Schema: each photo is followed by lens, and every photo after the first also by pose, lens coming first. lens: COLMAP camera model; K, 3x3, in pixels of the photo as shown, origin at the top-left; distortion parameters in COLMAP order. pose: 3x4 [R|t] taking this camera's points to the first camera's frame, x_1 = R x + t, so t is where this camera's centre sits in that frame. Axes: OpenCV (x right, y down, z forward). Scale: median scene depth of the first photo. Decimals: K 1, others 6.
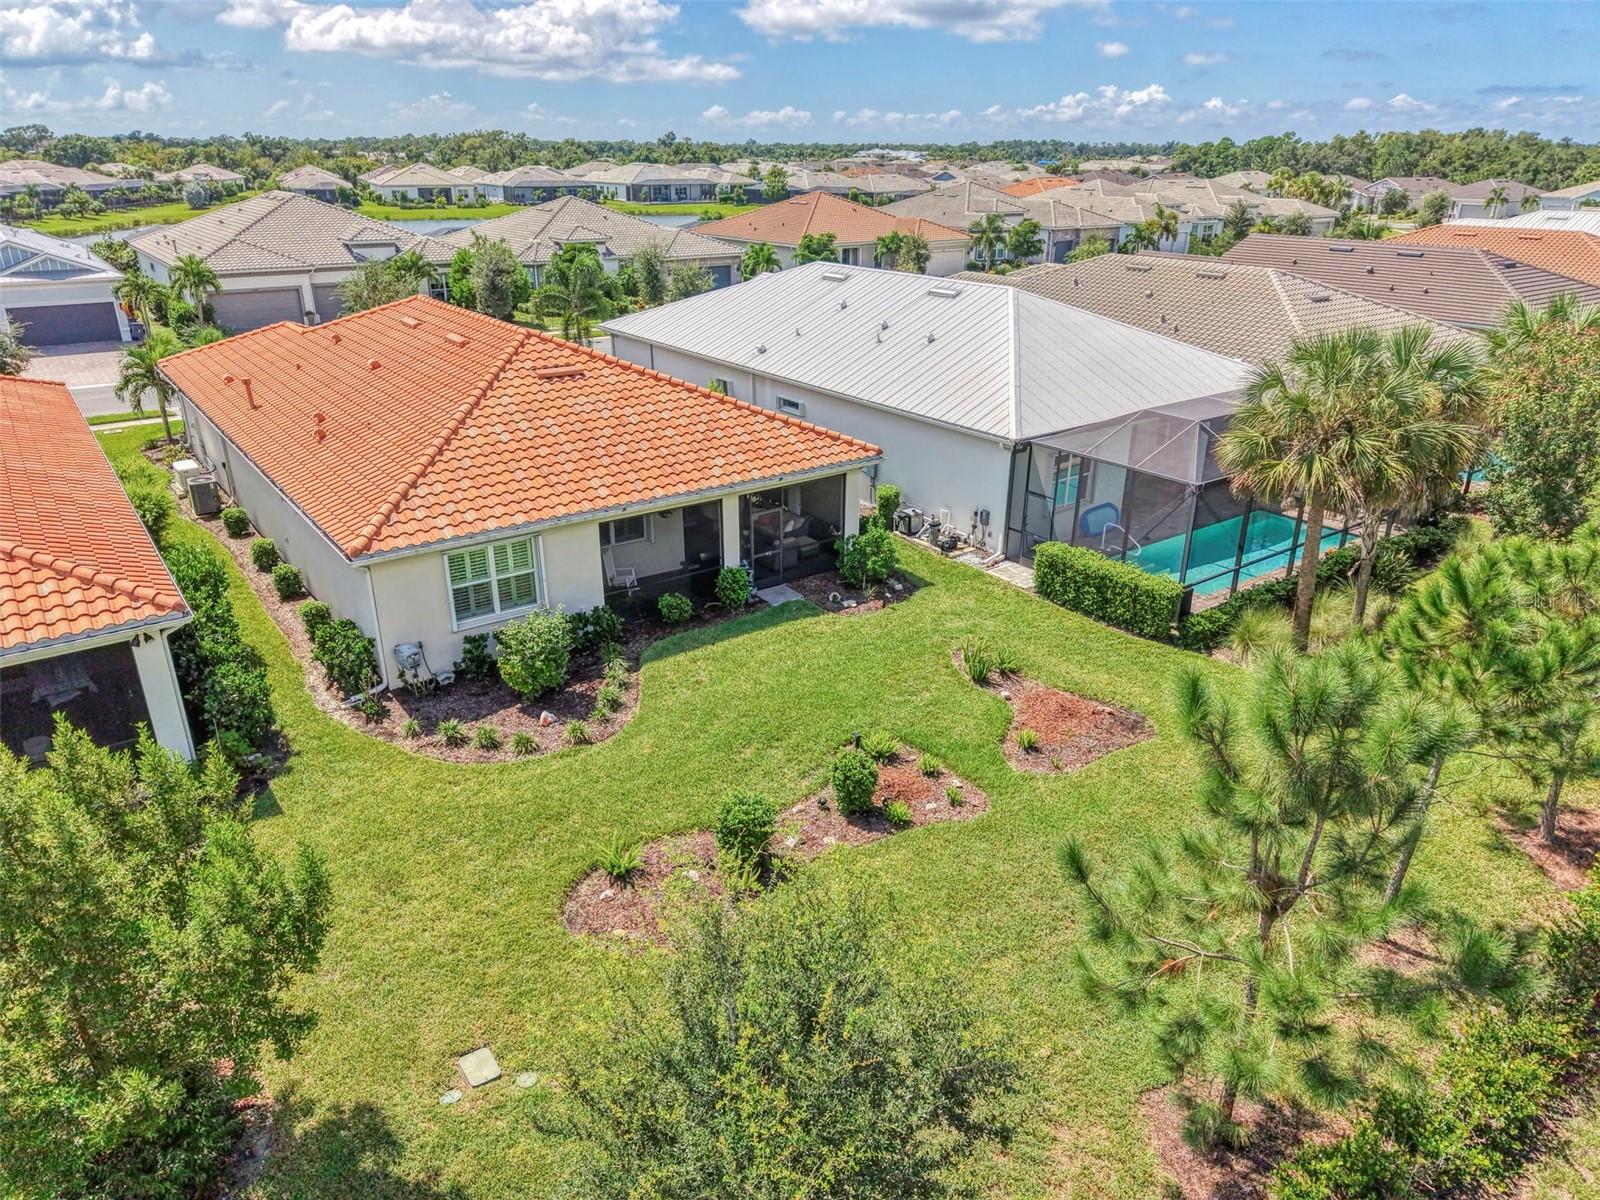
lens RADIAL K [[1028.9, 0, 780.2], [0, 1028.9, 643.7], [0, 0, 1]] dist [0.011354, -0.001828]
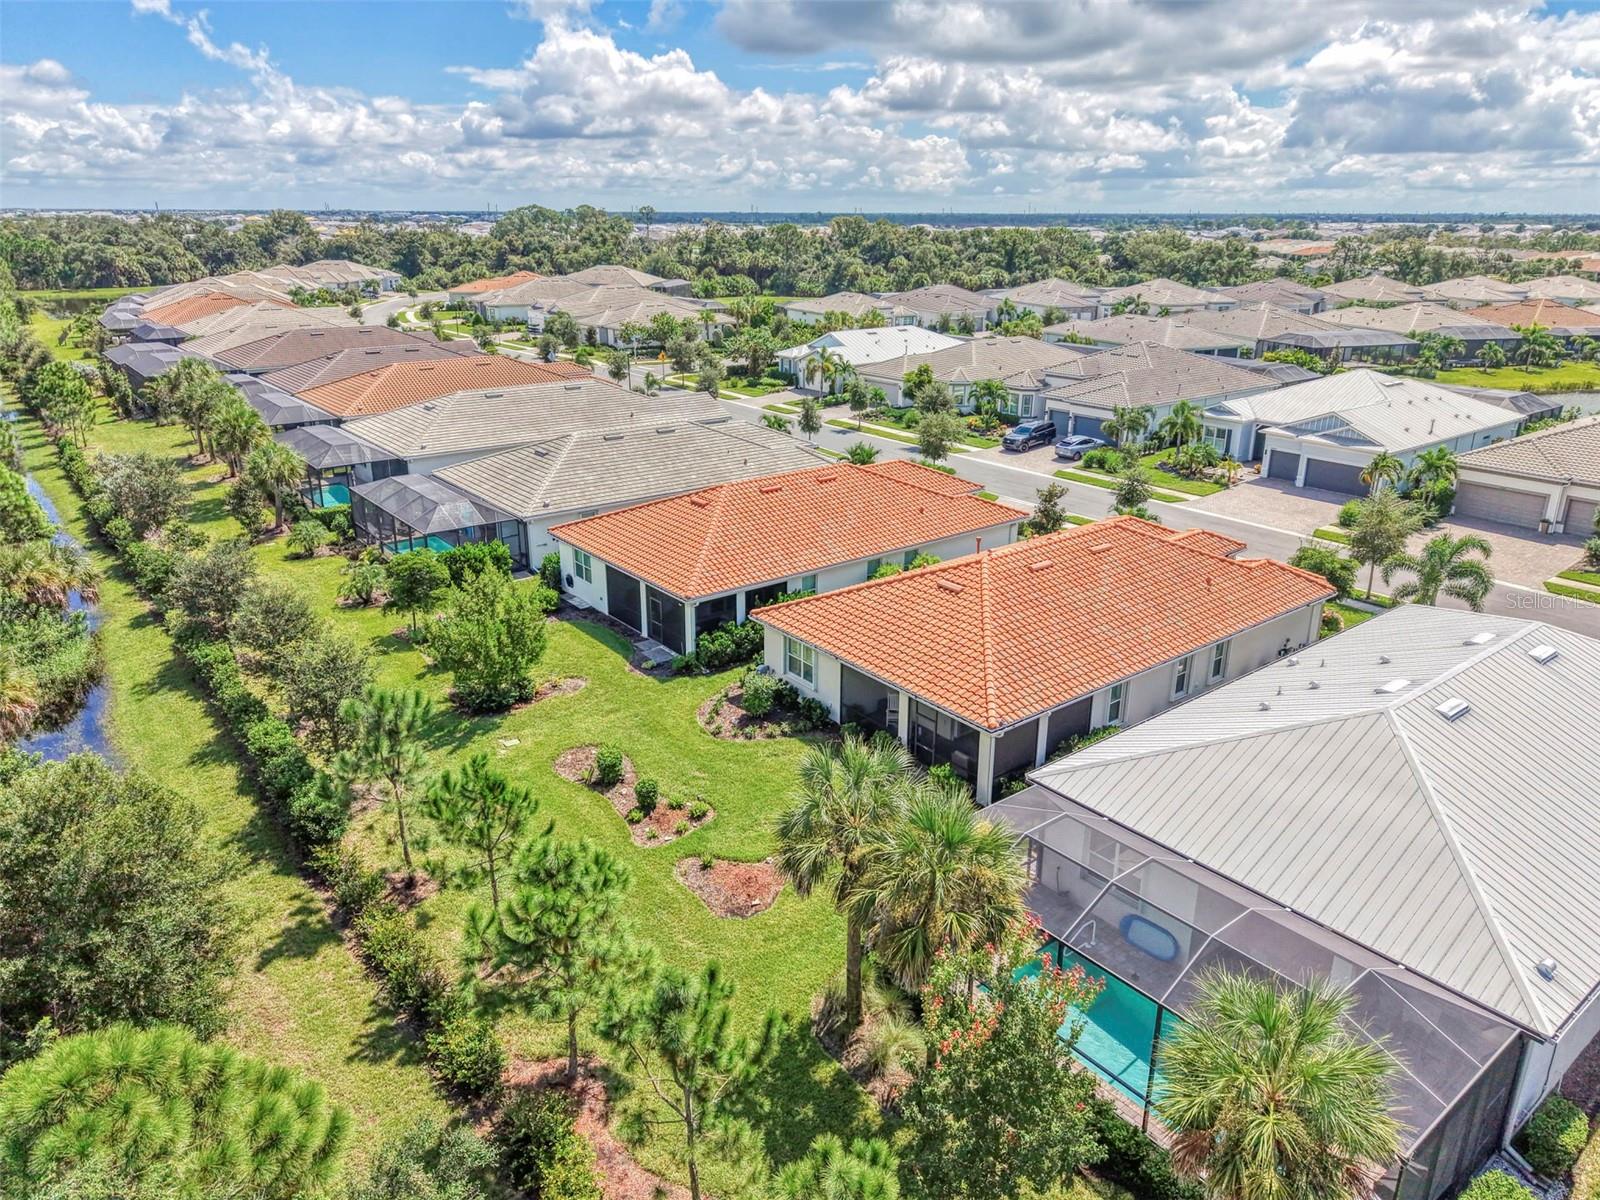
lens RADIAL K [[1057.7, 0, 804.7], [0, 1057.7, 619.0], [0, 0, 1]] dist [0.004755, -0.014721]
pose [[0.014230, 0.341251, -0.939865, 1.288261], [-0.420912, 0.854665, 0.303943, -0.609608], [0.906990, 0.391275, 0.155798, 0.568745]]
